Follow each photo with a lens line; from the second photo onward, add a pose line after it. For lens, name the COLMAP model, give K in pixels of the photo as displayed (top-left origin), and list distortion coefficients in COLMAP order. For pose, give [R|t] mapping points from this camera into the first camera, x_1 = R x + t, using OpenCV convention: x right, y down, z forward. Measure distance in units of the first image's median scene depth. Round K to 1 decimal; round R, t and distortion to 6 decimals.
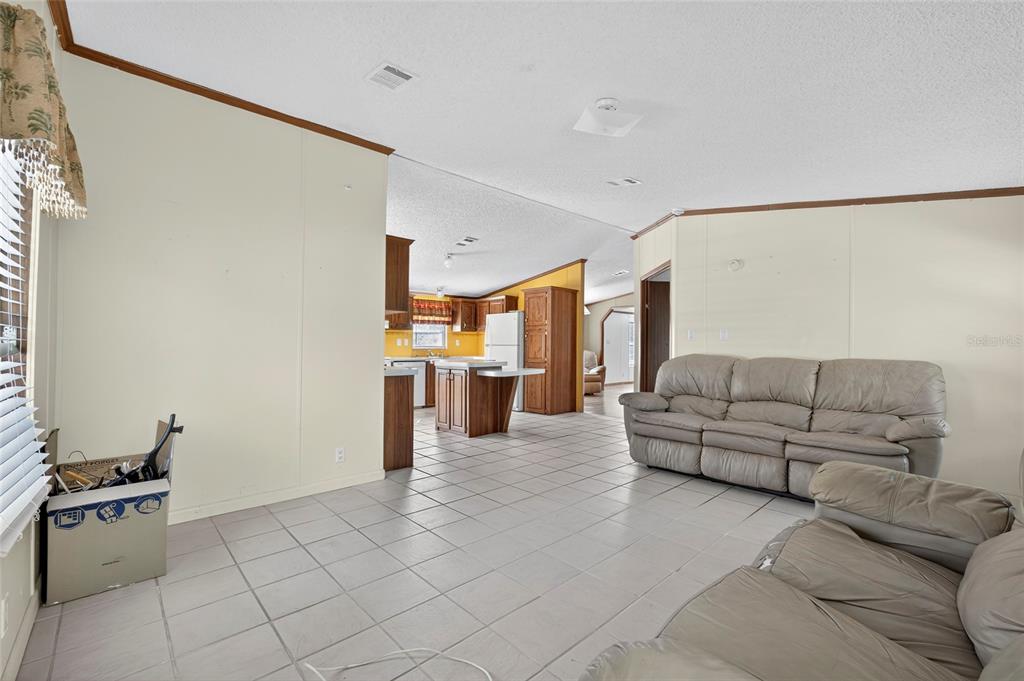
lens RADIAL K [[437.1, 0, 515.1], [0, 437.1, 342.8], [0, 0, 1]] dist [-0.010279, -0.000159]
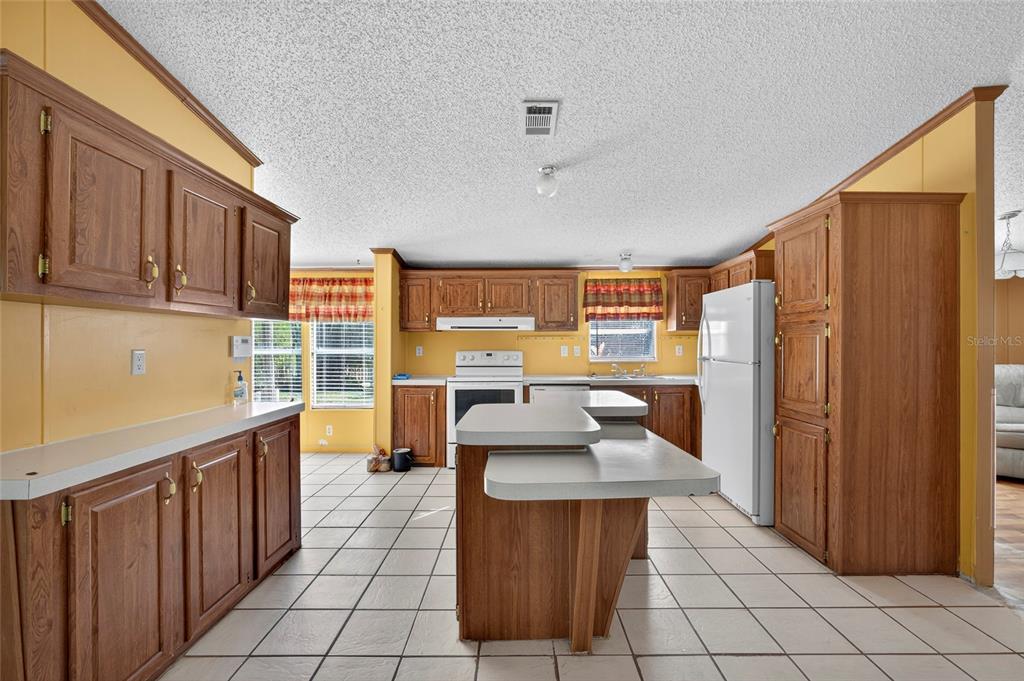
lens RADIAL K [[437.1, 0, 515.1], [0, 437.1, 342.8], [0, 0, 1]] dist [-0.010279, -0.000159]
pose [[0.730018, -0.007312, -0.683388, 0.107837], [0.011896, 0.999927, 0.002009, -0.015396], [0.683324, -0.009597, 0.730052, 0.497337]]
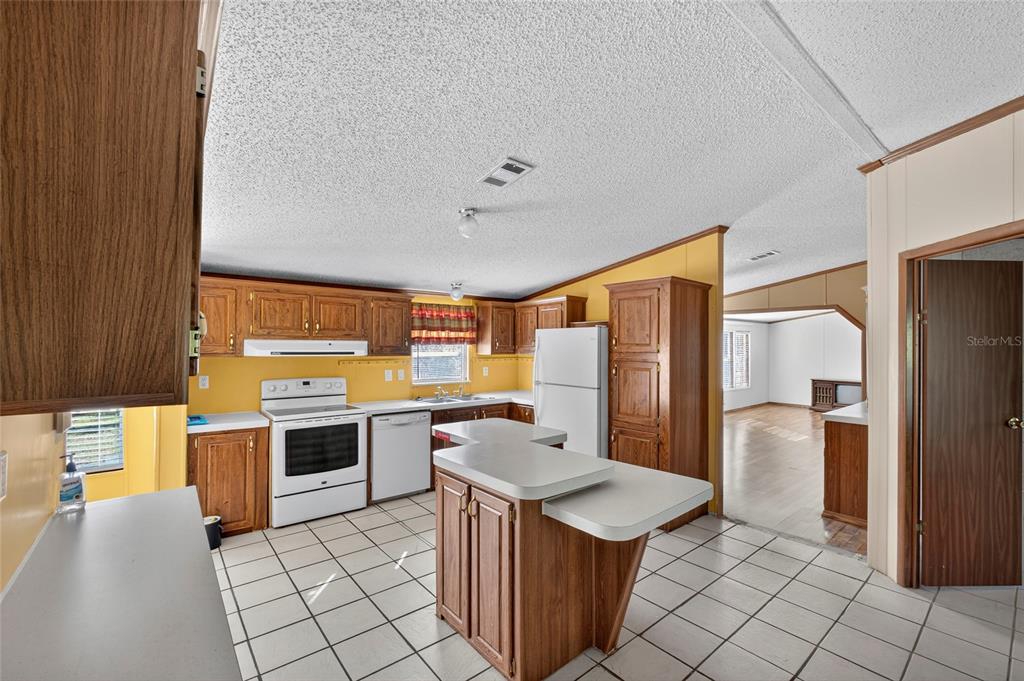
lens RADIAL K [[437.1, 0, 515.1], [0, 437.1, 342.8], [0, 0, 1]] dist [-0.010279, -0.000159]
pose [[0.998170, -0.002005, -0.060444, -0.056738], [0.001946, 0.999998, -0.001035, -0.045146], [0.060446, 0.000916, 0.998171, 0.413726]]
